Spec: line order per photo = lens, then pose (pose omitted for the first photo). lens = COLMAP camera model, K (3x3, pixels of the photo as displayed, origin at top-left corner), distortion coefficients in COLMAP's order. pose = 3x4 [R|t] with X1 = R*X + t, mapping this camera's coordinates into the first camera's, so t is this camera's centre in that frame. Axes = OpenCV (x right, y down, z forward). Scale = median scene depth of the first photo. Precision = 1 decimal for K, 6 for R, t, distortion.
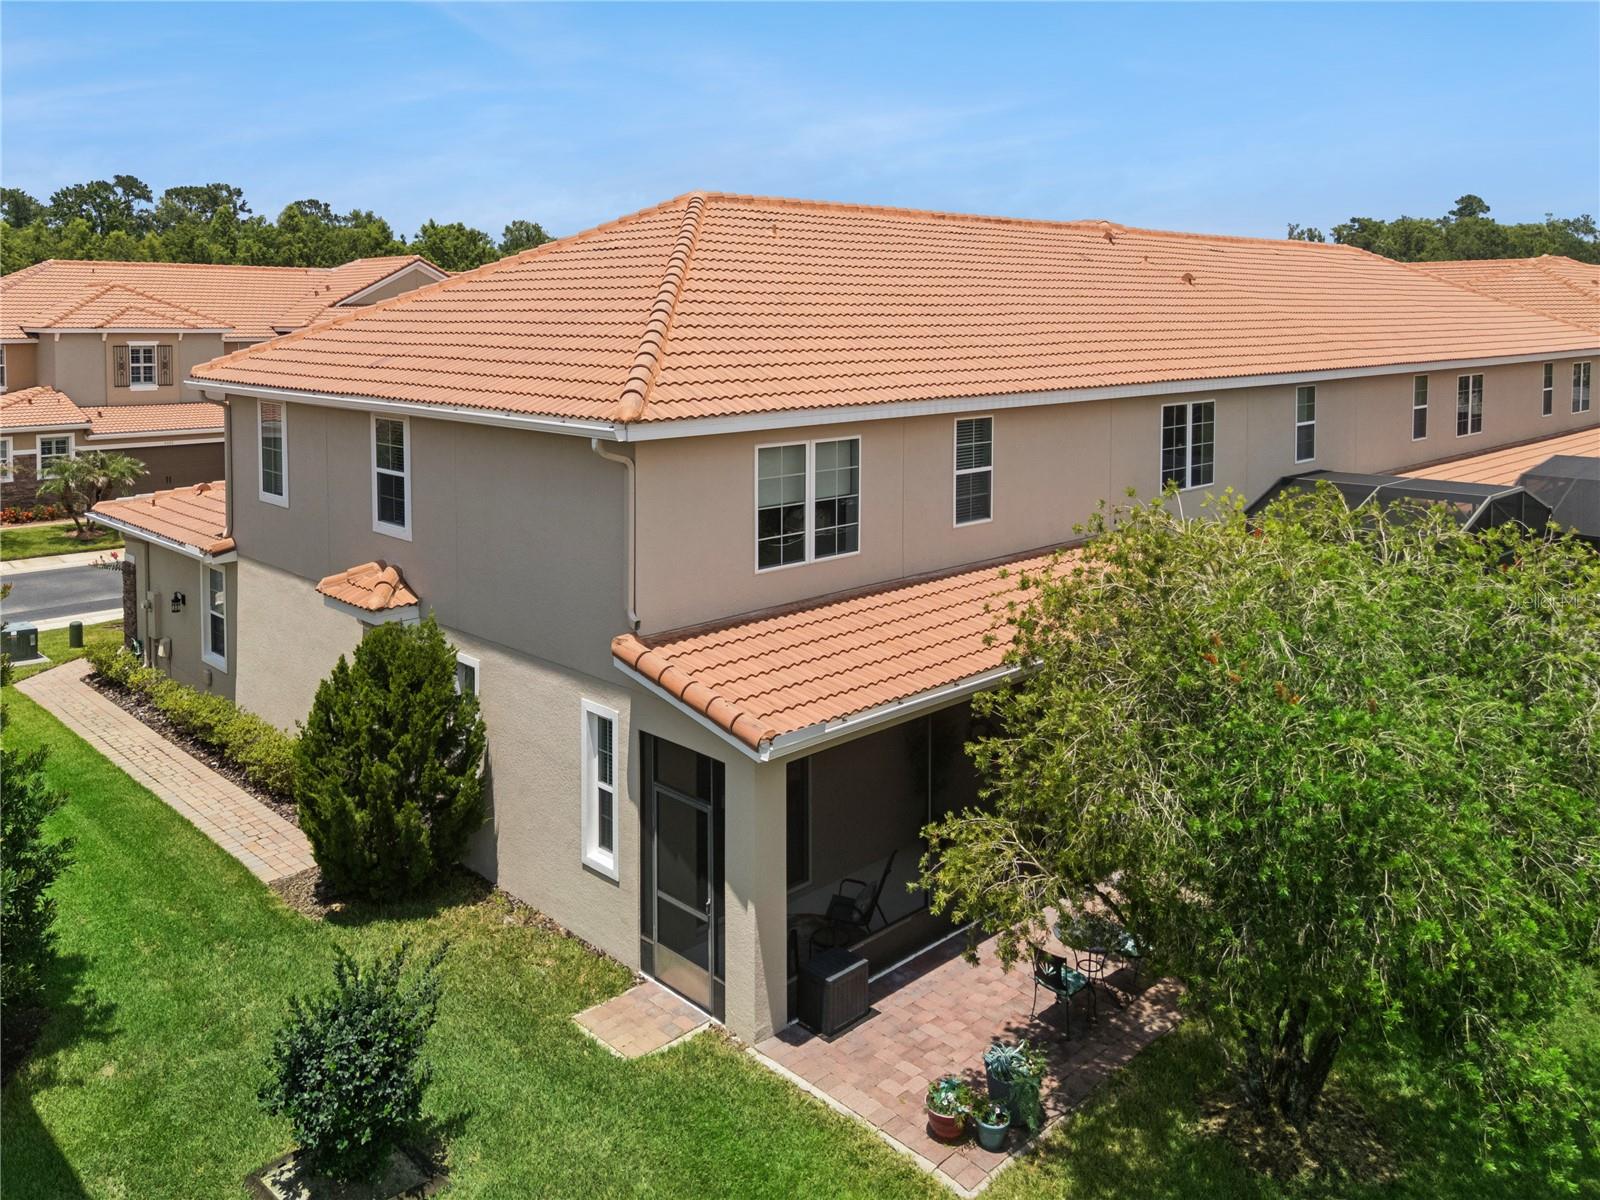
lens RADIAL K [[1164.0, 0, 793.5], [0, 1164.0, 598.9], [0, 0, 1]] dist [0.017335, 0.000268]
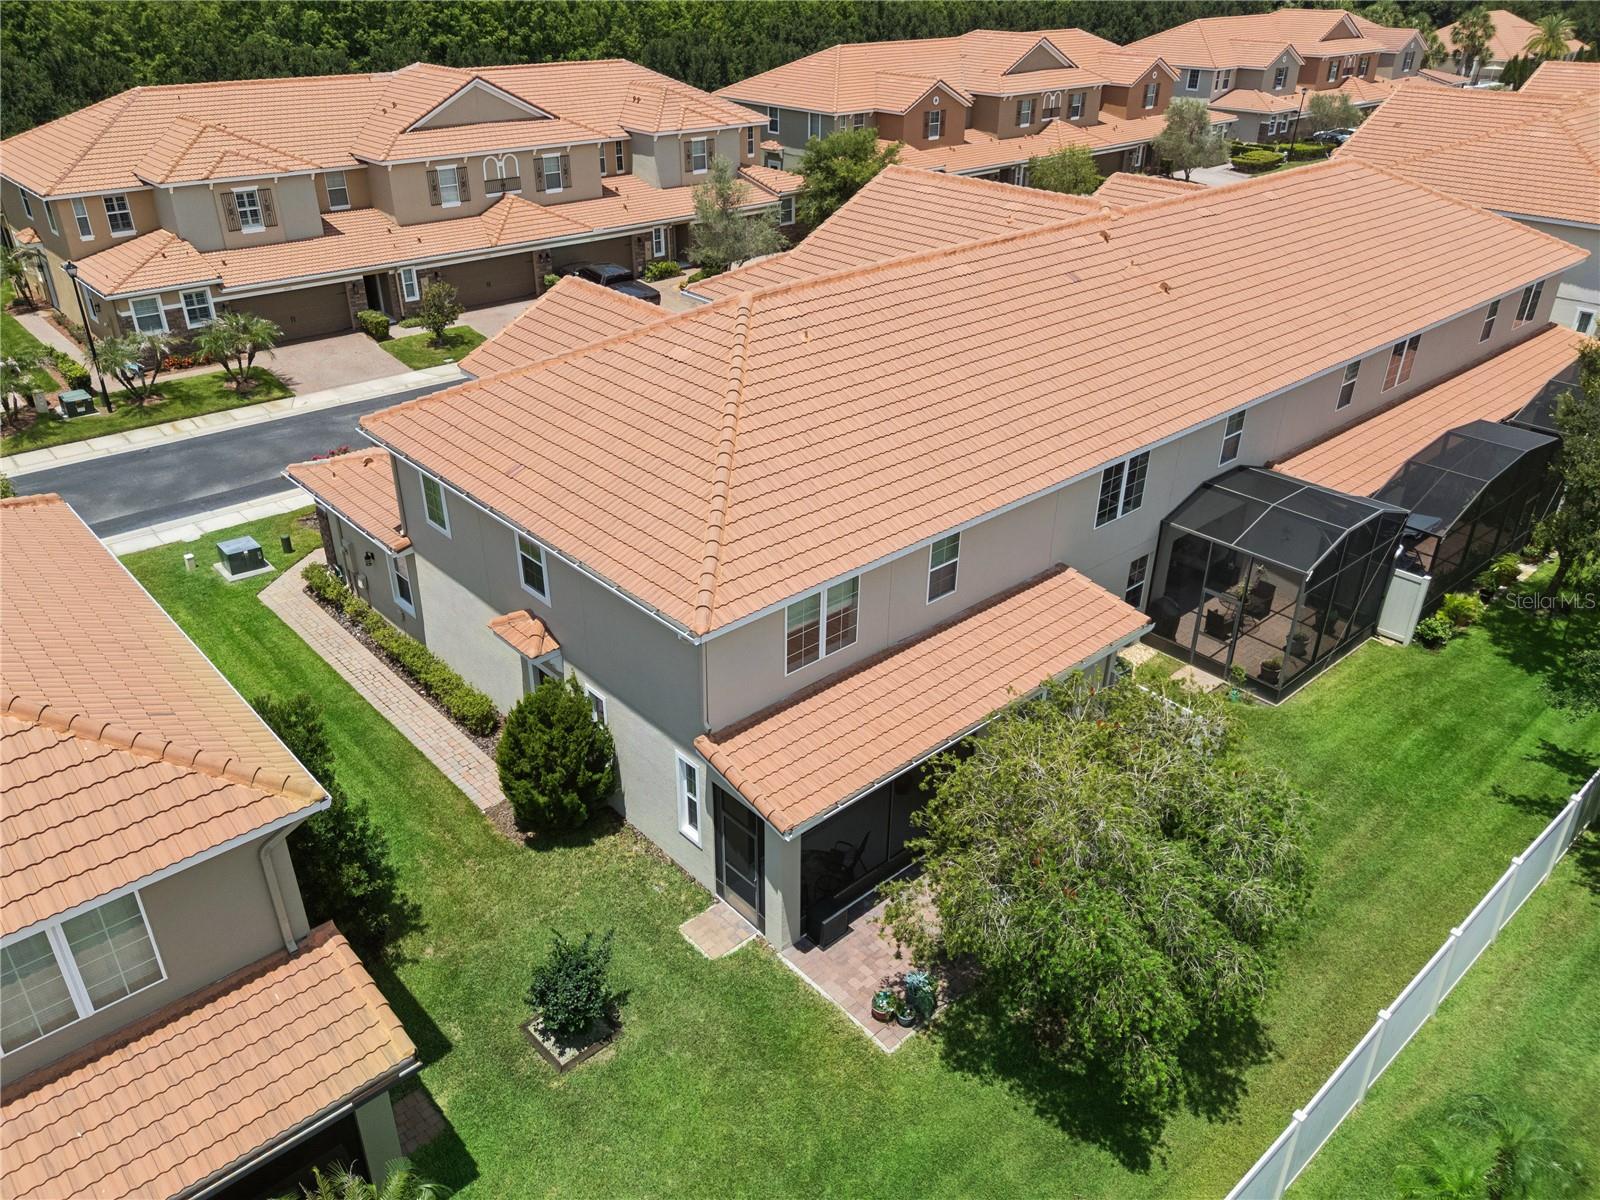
lens RADIAL K [[1190.3, 0, 798.1], [0, 1190.3, 593.9], [0, 0, 1]] dist [0.048501, -0.036273]
pose [[0.998968, 0.029209, -0.034789, 0.036311], [-0.010146, 0.889979, 0.455889, -0.861110], [0.044277, -0.455065, 0.889357, -0.347833]]
